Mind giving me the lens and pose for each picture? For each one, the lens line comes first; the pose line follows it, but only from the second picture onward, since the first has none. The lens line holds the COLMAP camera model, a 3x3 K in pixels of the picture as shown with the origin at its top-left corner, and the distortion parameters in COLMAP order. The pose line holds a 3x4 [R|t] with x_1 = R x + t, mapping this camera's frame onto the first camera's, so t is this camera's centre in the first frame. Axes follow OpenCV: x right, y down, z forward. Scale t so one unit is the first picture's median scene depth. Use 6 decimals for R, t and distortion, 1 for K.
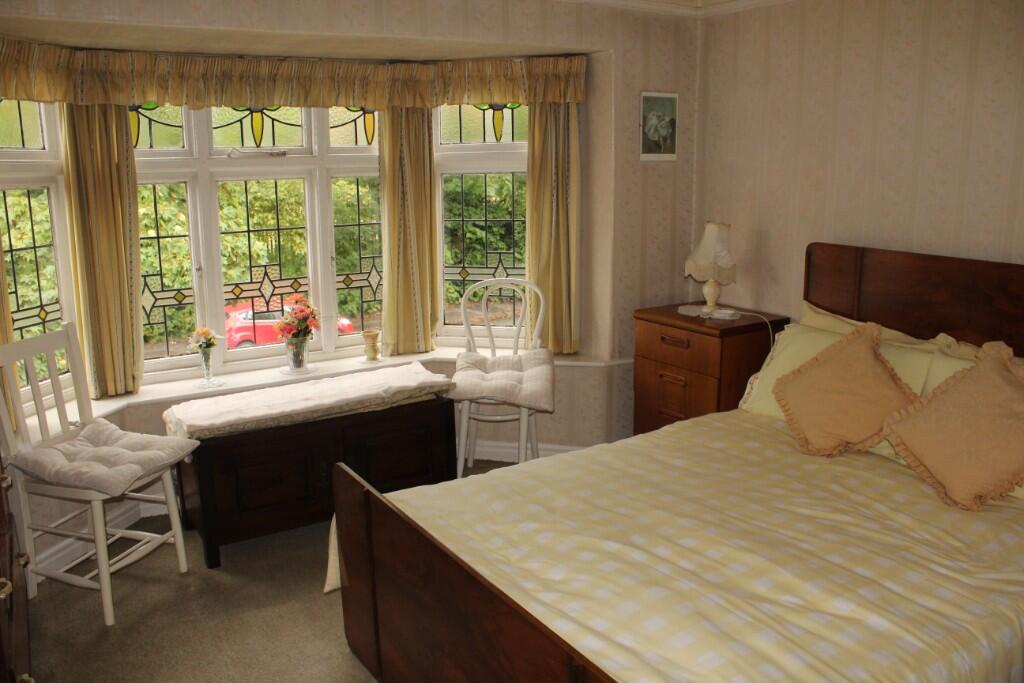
lens RADIAL K [[848.3, 0, 513.4], [0, 848.3, 343.4], [0, 0, 1]] dist [-0.169613, 0.149099]
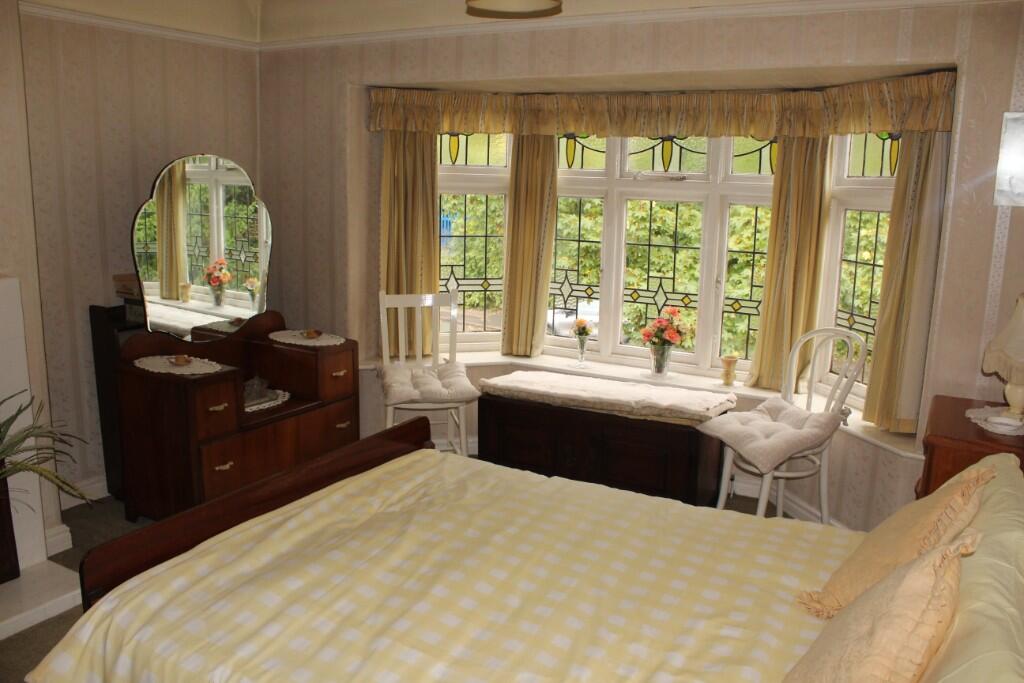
lens RADIAL K [[848.3, 0, 513.9], [0, 848.3, 341.0], [0, 0, 1]] dist [-0.169613, 0.149099]
pose [[0.473812, 0.187382, -0.860459, 0.628833], [-0.212670, 0.972526, 0.094680, -0.080337], [0.854560, 0.138133, 0.500645, 0.298928]]
